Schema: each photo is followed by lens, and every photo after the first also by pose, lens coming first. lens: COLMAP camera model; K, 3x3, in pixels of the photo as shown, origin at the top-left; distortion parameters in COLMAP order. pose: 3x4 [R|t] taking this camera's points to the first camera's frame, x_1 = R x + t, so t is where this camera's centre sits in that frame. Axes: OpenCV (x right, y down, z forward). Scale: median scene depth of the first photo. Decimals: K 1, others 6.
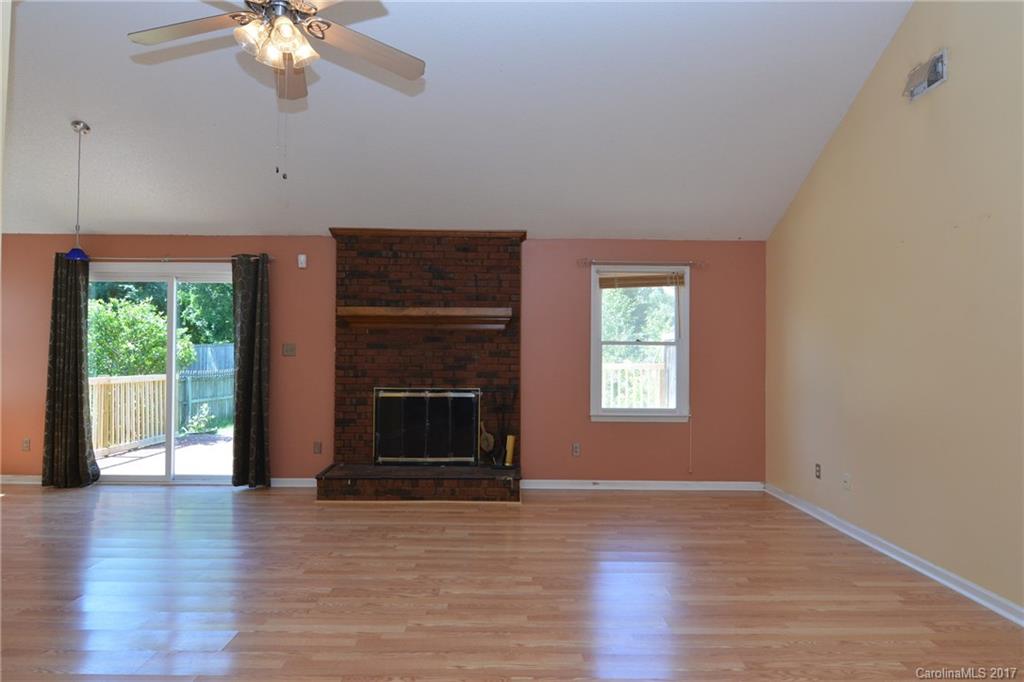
lens RADIAL K [[625.6, 0, 508.0], [0, 625.6, 346.3], [0, 0, 1]] dist [0.002212, -0.022921]
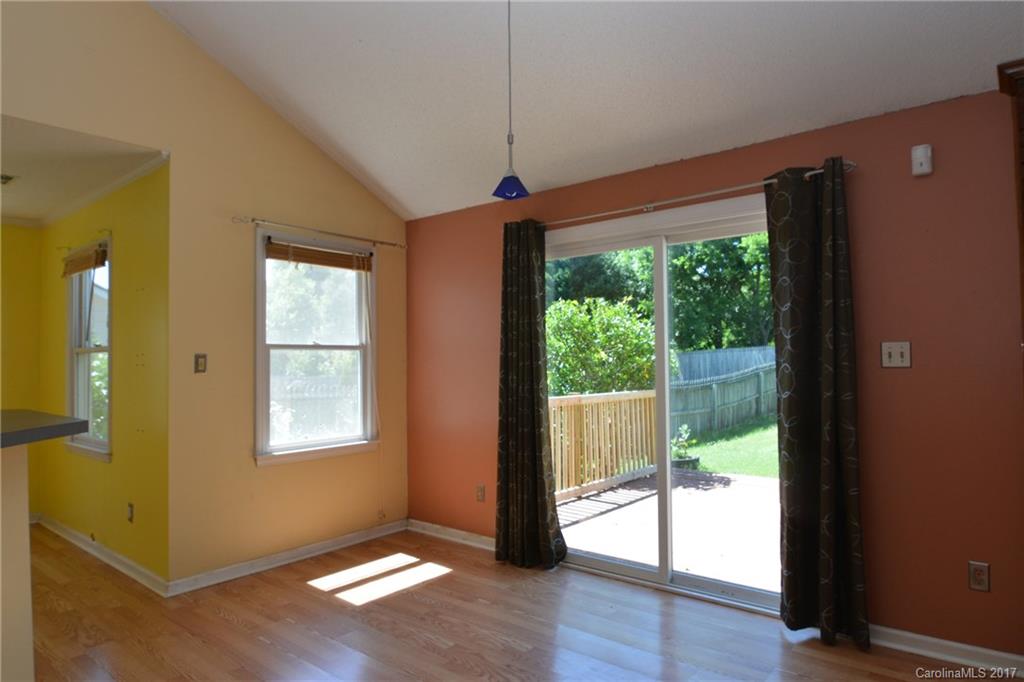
lens RADIAL K [[625.6, 0, 516.0], [0, 625.6, 344.9], [0, 0, 1]] dist [0.002212, -0.022921]
pose [[0.775605, -0.033181, -0.630345, -0.278674], [0.024878, 0.999448, -0.021999, 0.001536], [0.630728, 0.001381, 0.776003, 0.463388]]
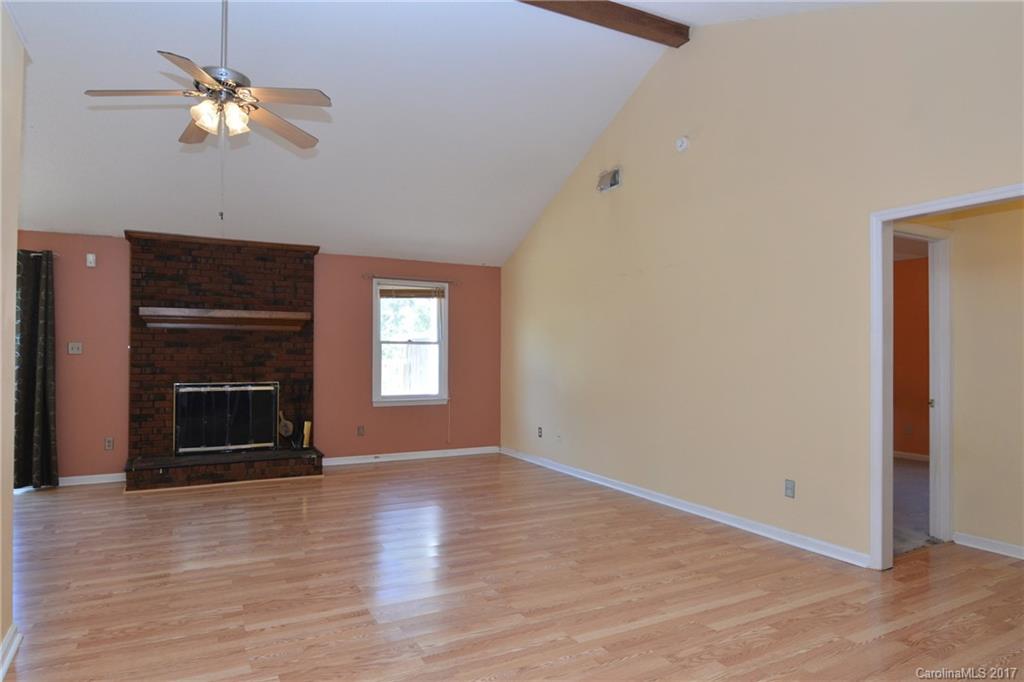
lens RADIAL K [[625.6, 0, 517.4], [0, 625.6, 347.0], [0, 0, 1]] dist [0.002212, -0.022921]
pose [[0.881231, -0.000086, 0.472687, -0.199723], [-0.002752, 0.999982, 0.005311, -0.003655], [-0.472679, -0.005981, 0.881215, -0.212065]]
